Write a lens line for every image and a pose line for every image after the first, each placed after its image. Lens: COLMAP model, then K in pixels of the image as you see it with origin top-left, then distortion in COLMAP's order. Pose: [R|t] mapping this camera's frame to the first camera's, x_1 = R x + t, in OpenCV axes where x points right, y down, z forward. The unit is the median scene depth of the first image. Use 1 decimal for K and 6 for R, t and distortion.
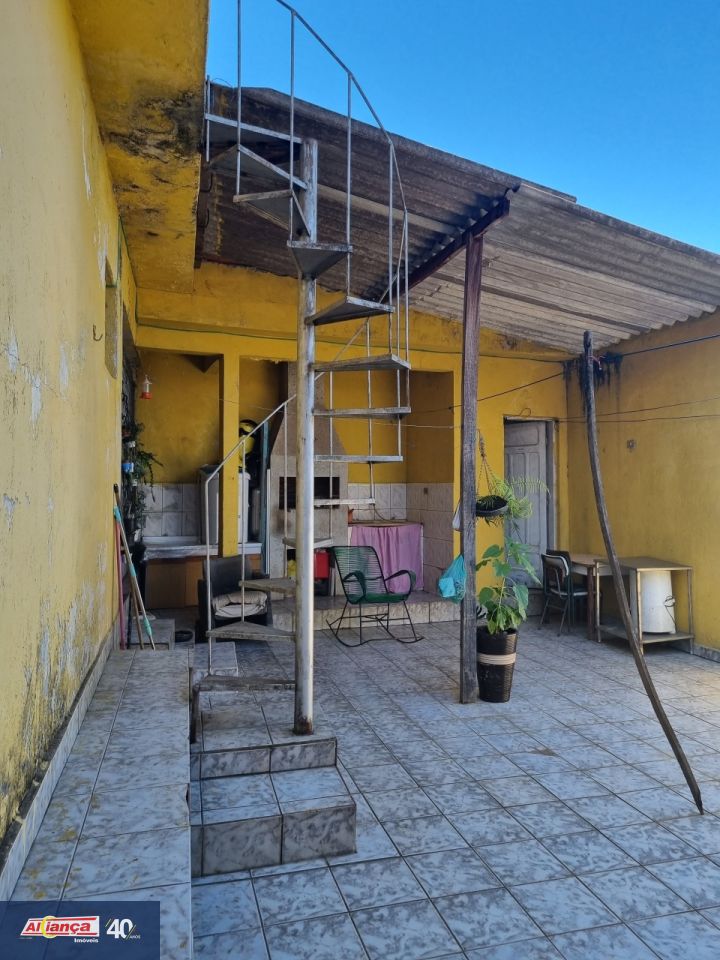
lens RADIAL K [[728.5, 0, 359.6], [0, 728.5, 459.8], [0, 0, 1]] dist [0.055007, -0.047082]
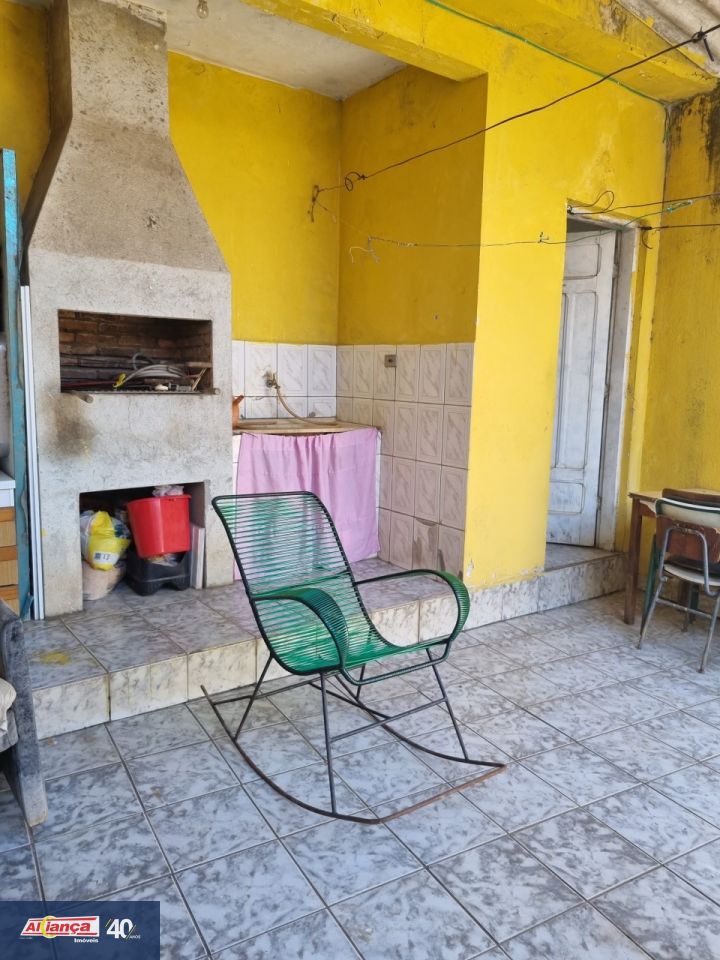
lens RADIAL K [[724.7, 0, 375.0], [0, 724.7, 474.1], [0, 0, 1]] dist [0.061624, 0.000717]
pose [[0.961290, -0.012278, 0.275266, -0.053274], [-0.038148, 0.983455, 0.177088, 0.031809], [-0.272886, -0.180734, 0.944917, 0.534625]]
